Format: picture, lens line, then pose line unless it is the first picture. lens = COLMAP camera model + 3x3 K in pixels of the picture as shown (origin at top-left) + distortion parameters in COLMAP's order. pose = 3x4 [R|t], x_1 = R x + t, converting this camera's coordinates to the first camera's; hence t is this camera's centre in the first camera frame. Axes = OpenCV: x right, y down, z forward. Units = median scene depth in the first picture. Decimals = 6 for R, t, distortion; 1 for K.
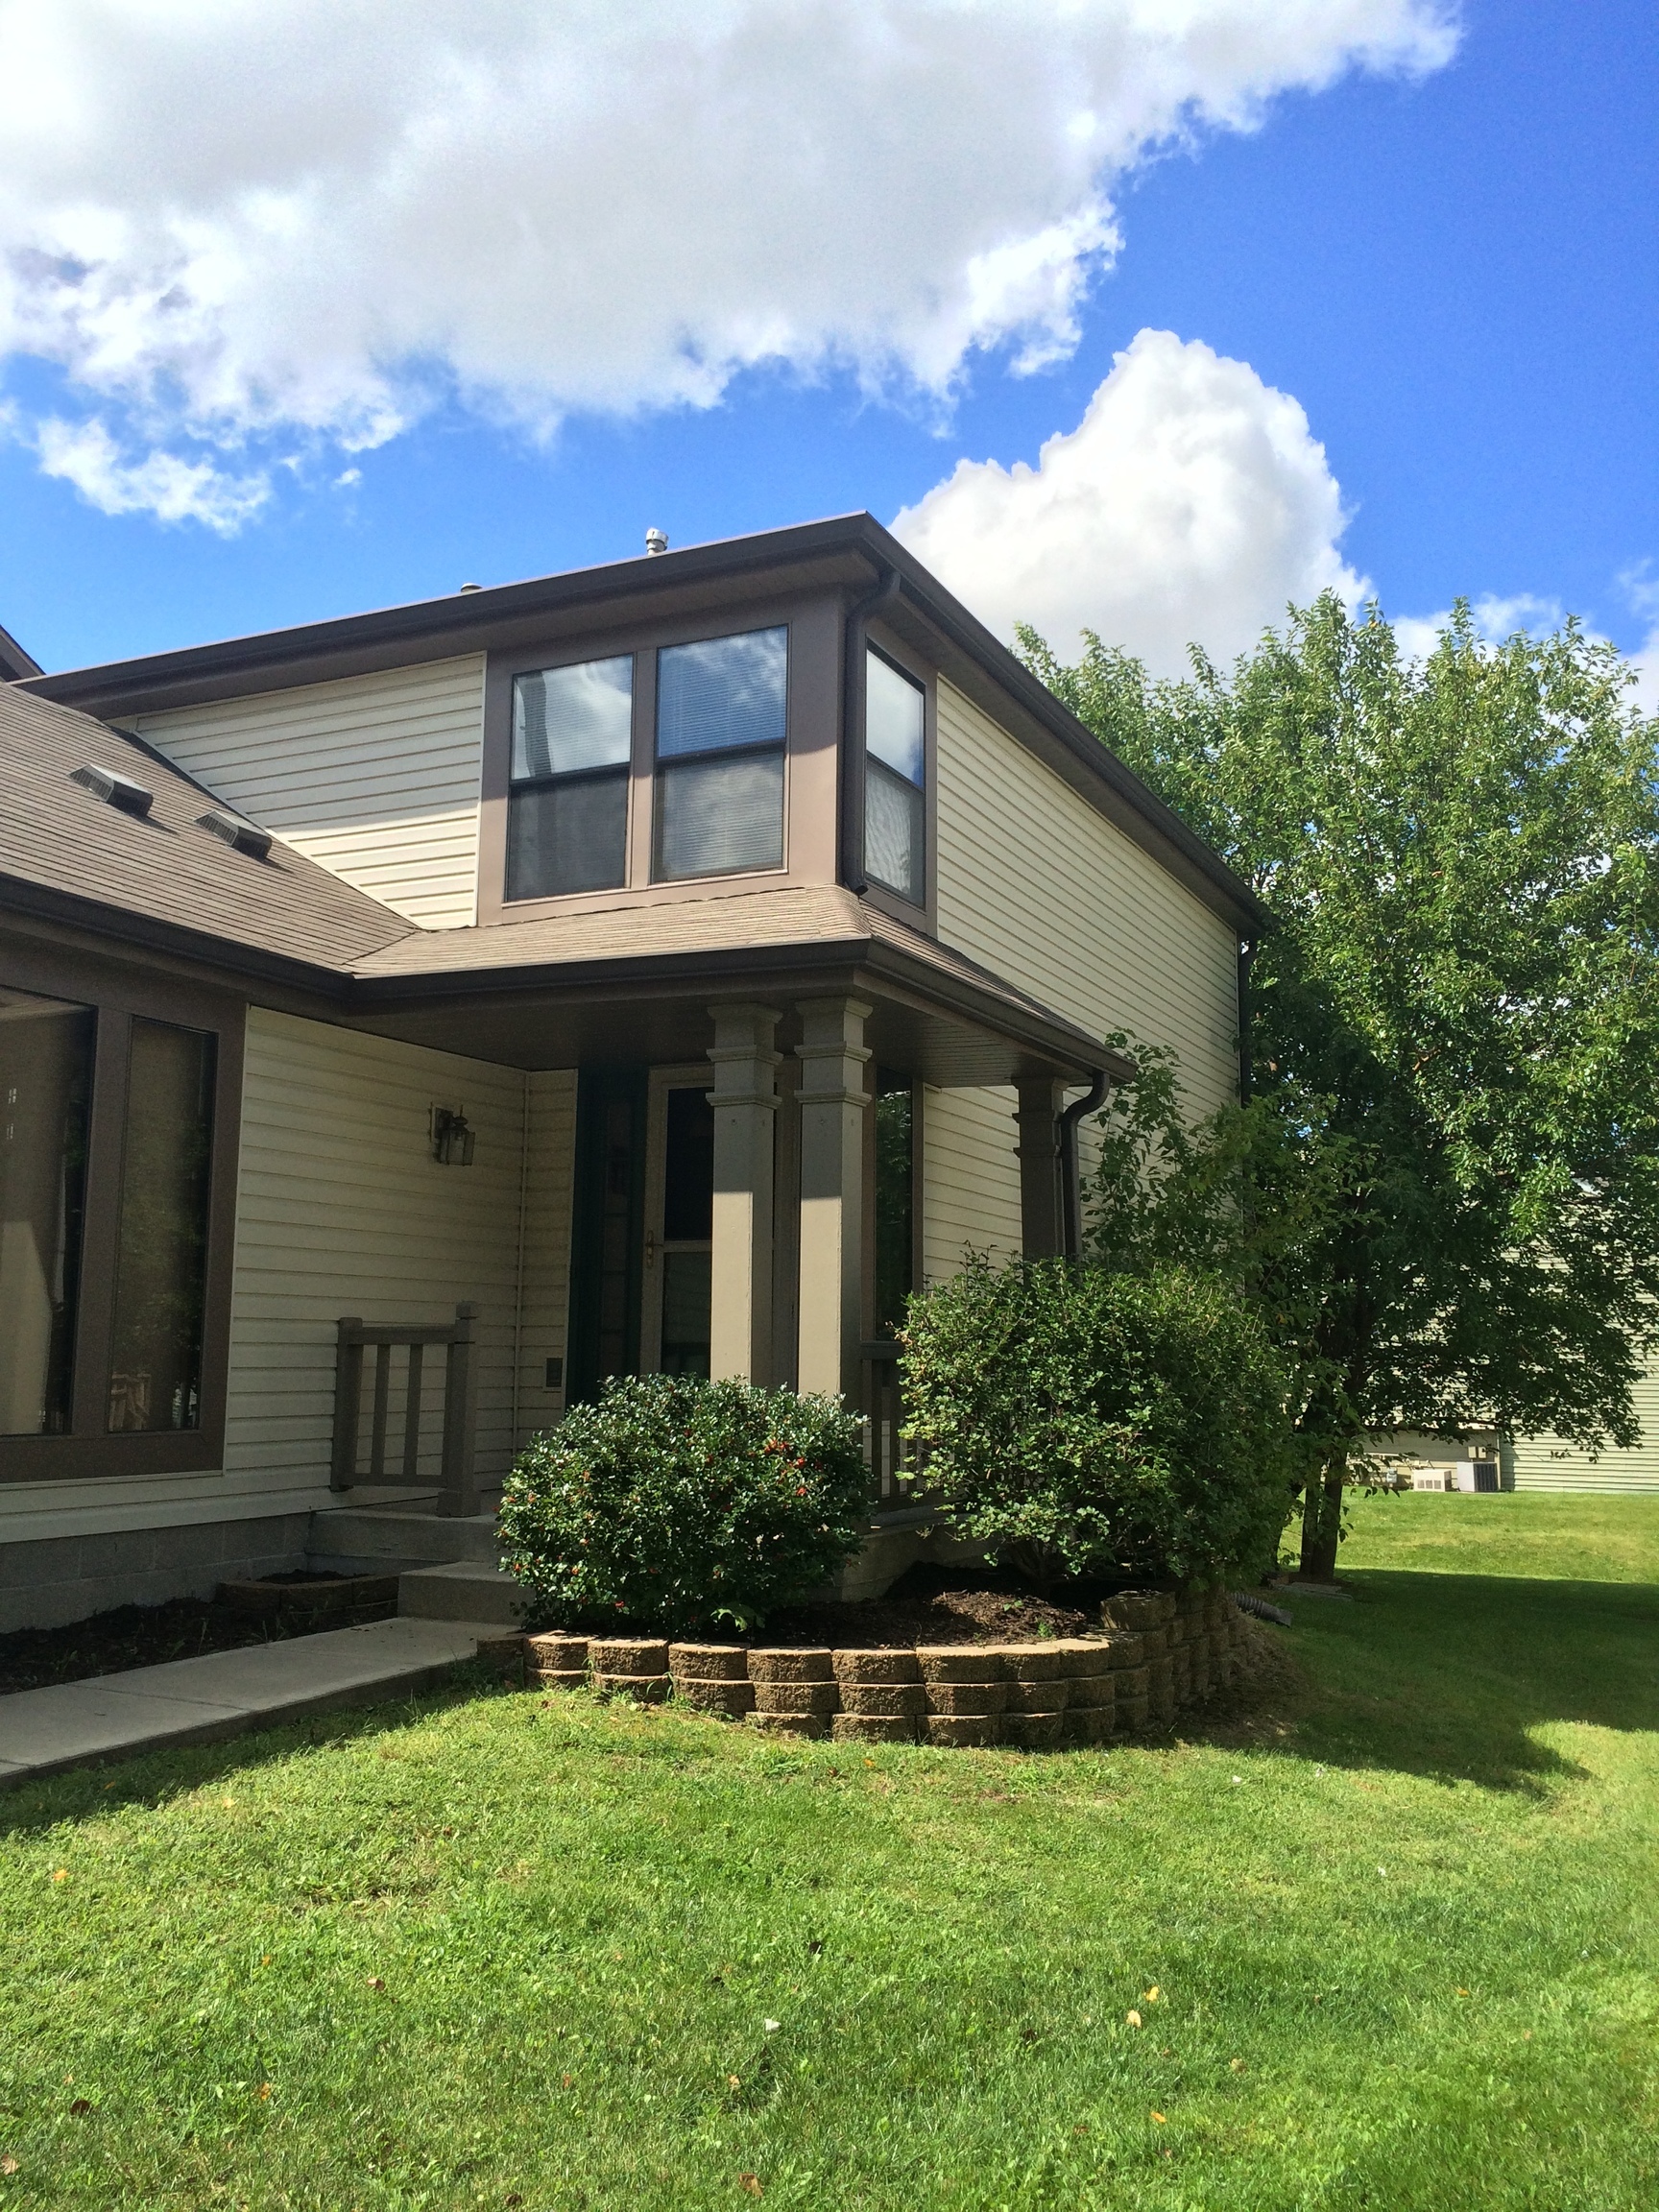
lens RADIAL K [[1885.6, 0, 829.5], [0, 1885.6, 1106.0], [0, 0, 1]] dist [0.047396, 0.000398]
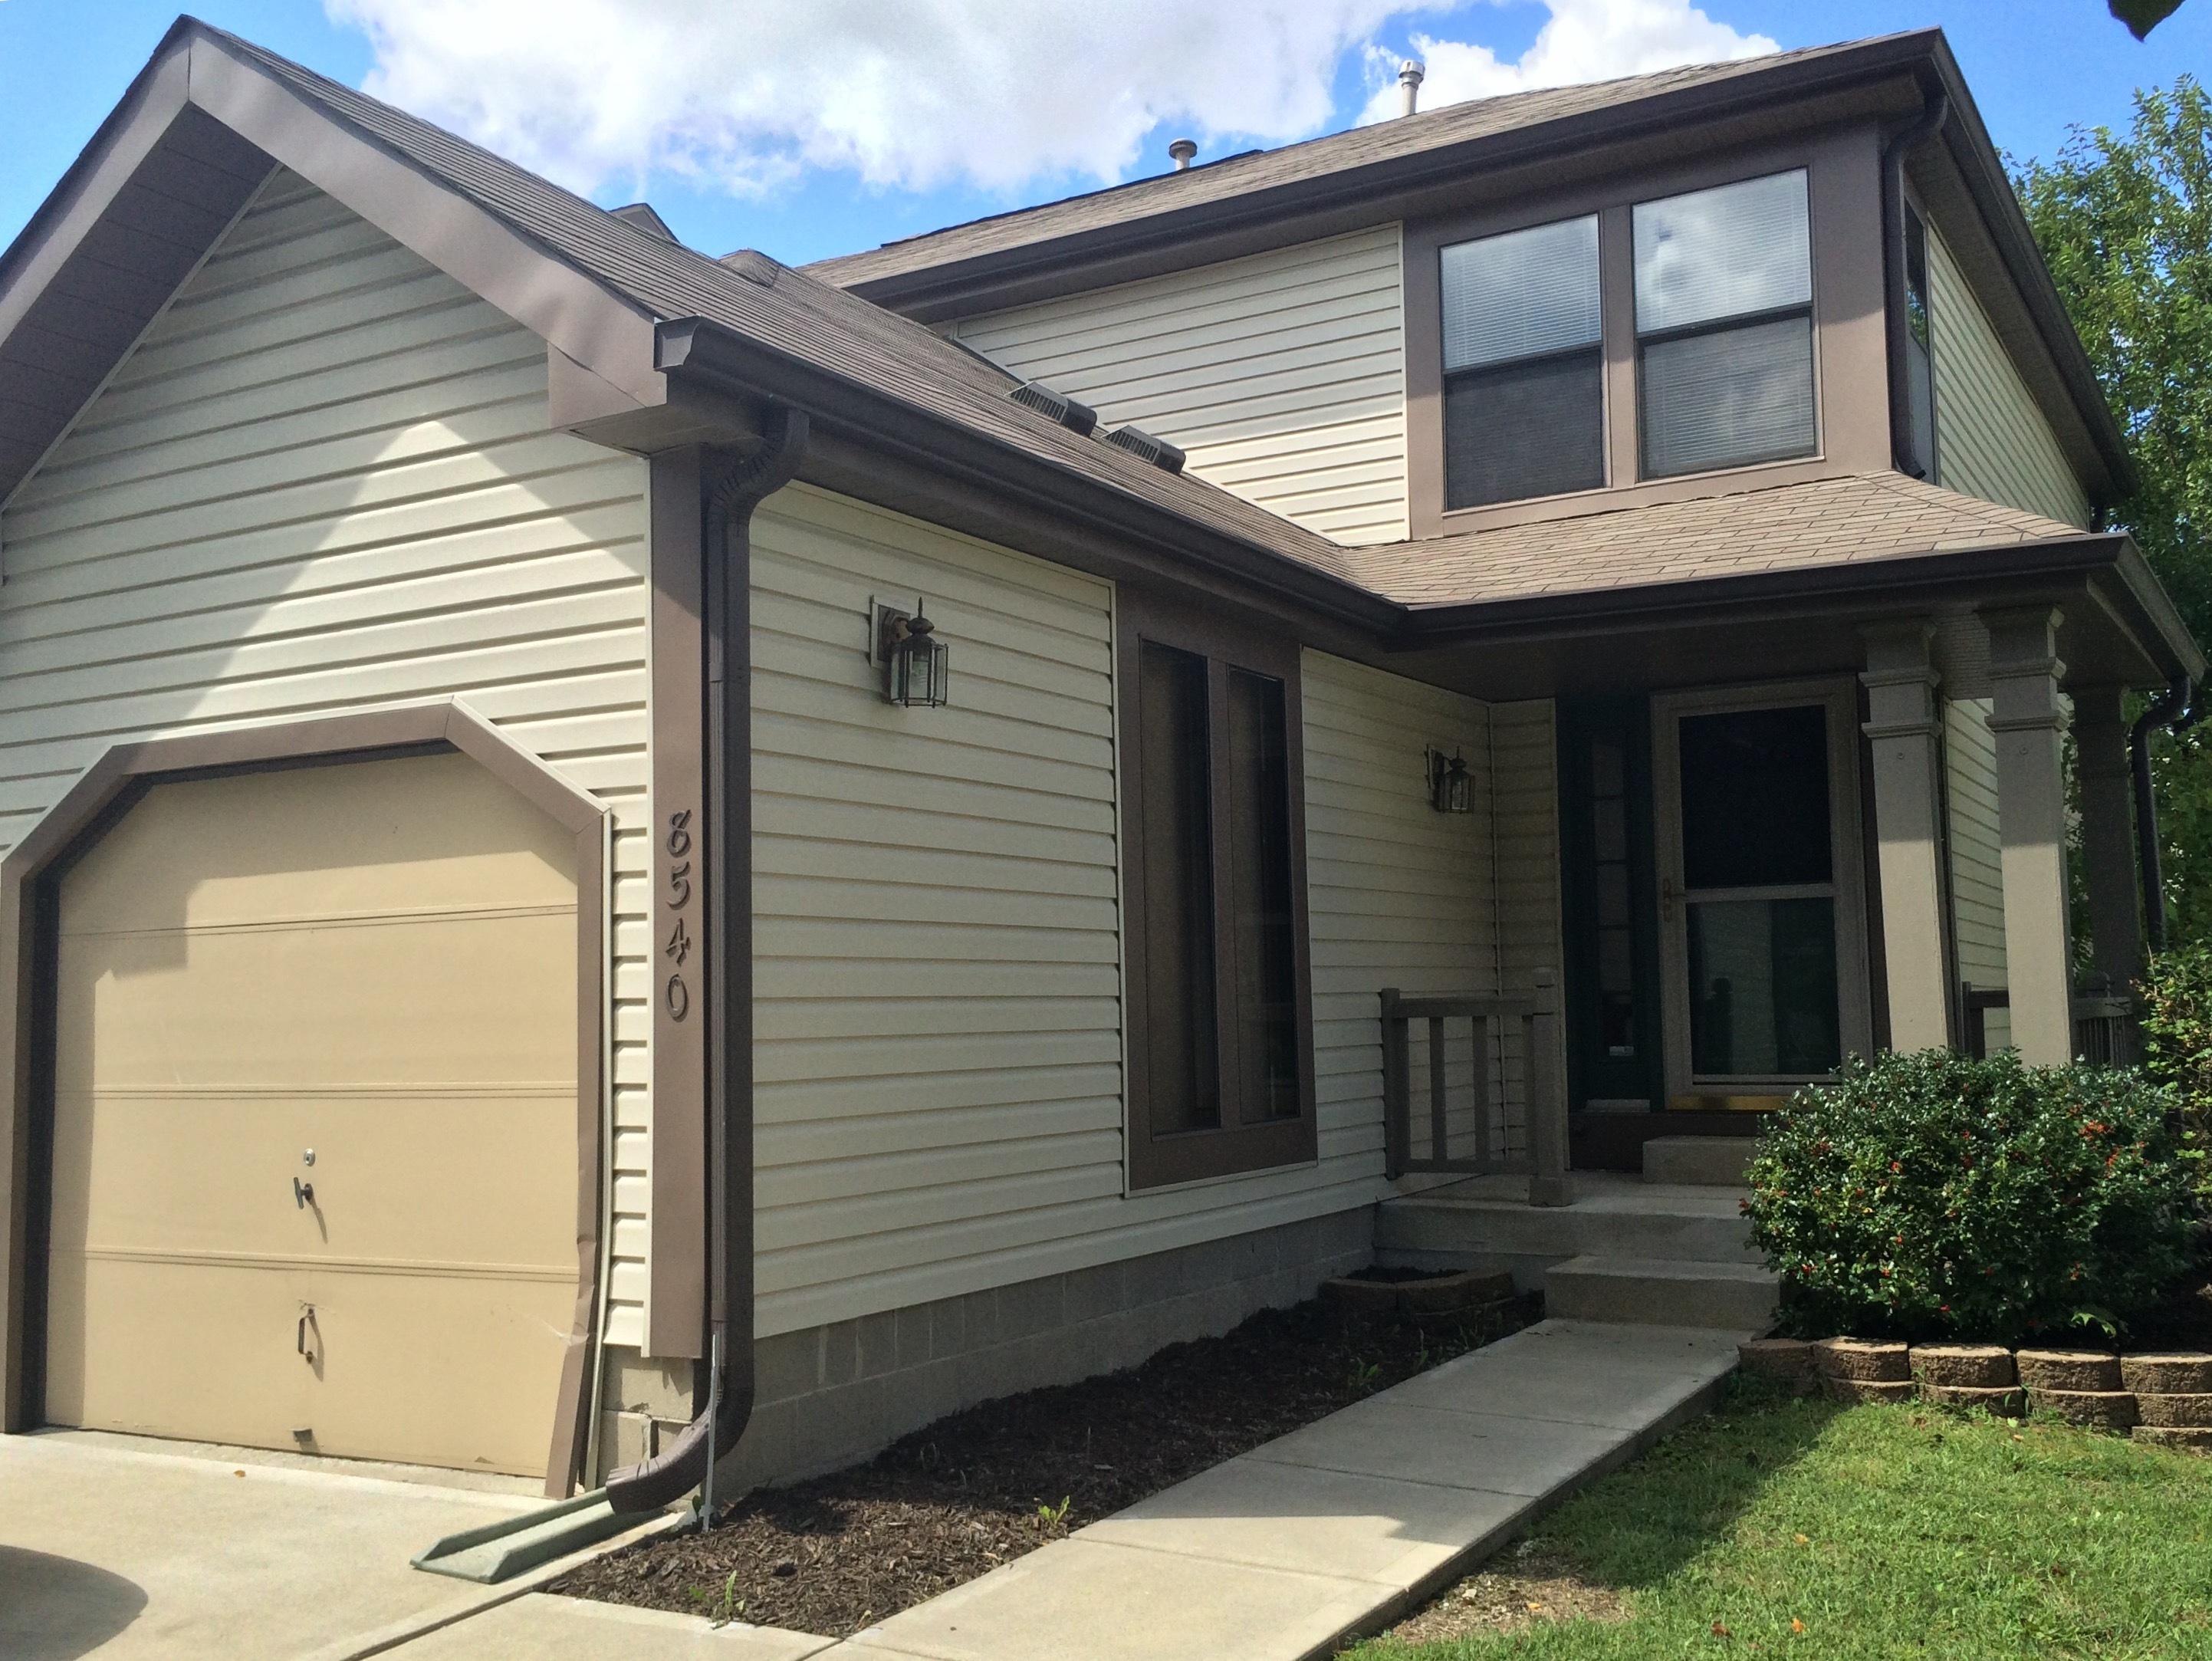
lens RADIAL K [[2133.4, 0, 1106.4], [0, 2133.4, 856.4], [0, 0, 1]] dist [0.070312, -0.132566]
pose [[0.996147, -0.034510, -0.080619, -0.304838], [0.039828, 0.997069, 0.065320, -0.022526], [0.078128, -0.068280, 0.994602, -0.016753]]
